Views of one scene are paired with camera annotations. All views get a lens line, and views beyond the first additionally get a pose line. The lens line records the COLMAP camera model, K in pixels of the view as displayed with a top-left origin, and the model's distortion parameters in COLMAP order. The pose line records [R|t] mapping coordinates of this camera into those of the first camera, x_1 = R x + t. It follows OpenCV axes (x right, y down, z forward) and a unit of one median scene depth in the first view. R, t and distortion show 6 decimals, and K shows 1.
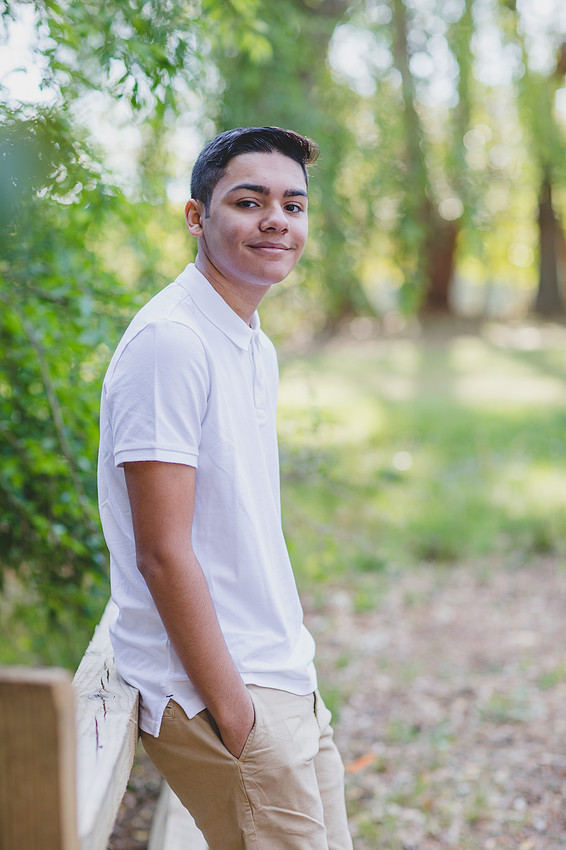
lens RADIAL K [[2053.2, 0, 281.0], [0, 2053.2, 430.8], [0, 0, 1]] dist [-0.077072, 0.000000]
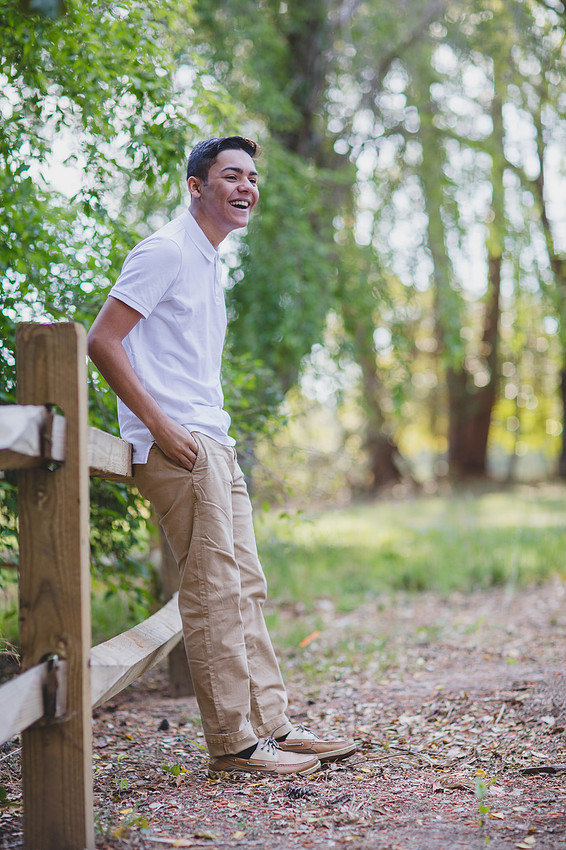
lens RADIAL K [[2053.2, 0, 277.0], [0, 2053.2, 422.3], [0, 0, 1]] dist [-0.077072, 0.000000]
pose [[0.999498, -0.000368, -0.031681, 0.104064], [-0.002865, 0.994786, -0.101943, 0.268067], [0.031553, 0.101983, 0.994286, -0.709668]]
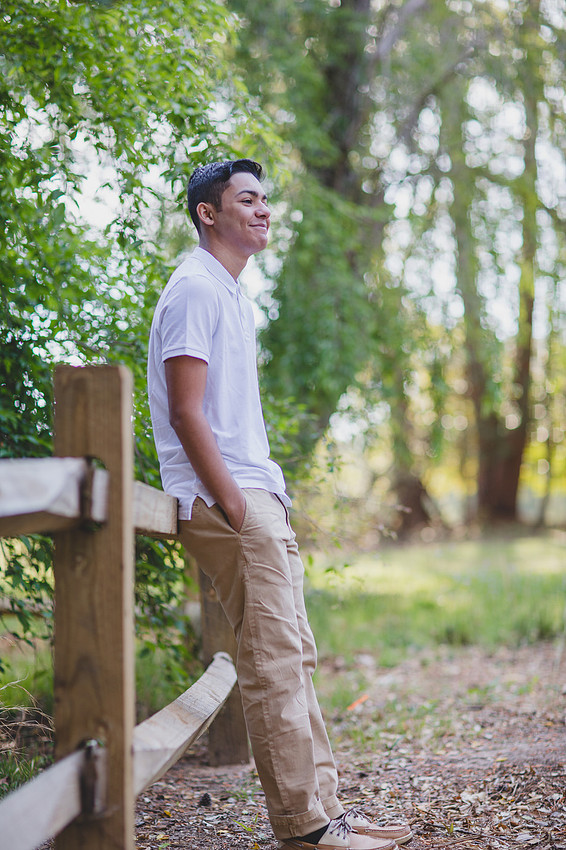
lens RADIAL K [[2053.2, 0, 286.4], [0, 2053.2, 426.6], [0, 0, 1]] dist [-0.077072, 0.000000]
pose [[0.999231, 0.005725, -0.038784, 0.073221], [-0.010315, 0.992814, -0.119225, 0.243761], [0.037823, 0.119533, 0.992110, -0.561882]]
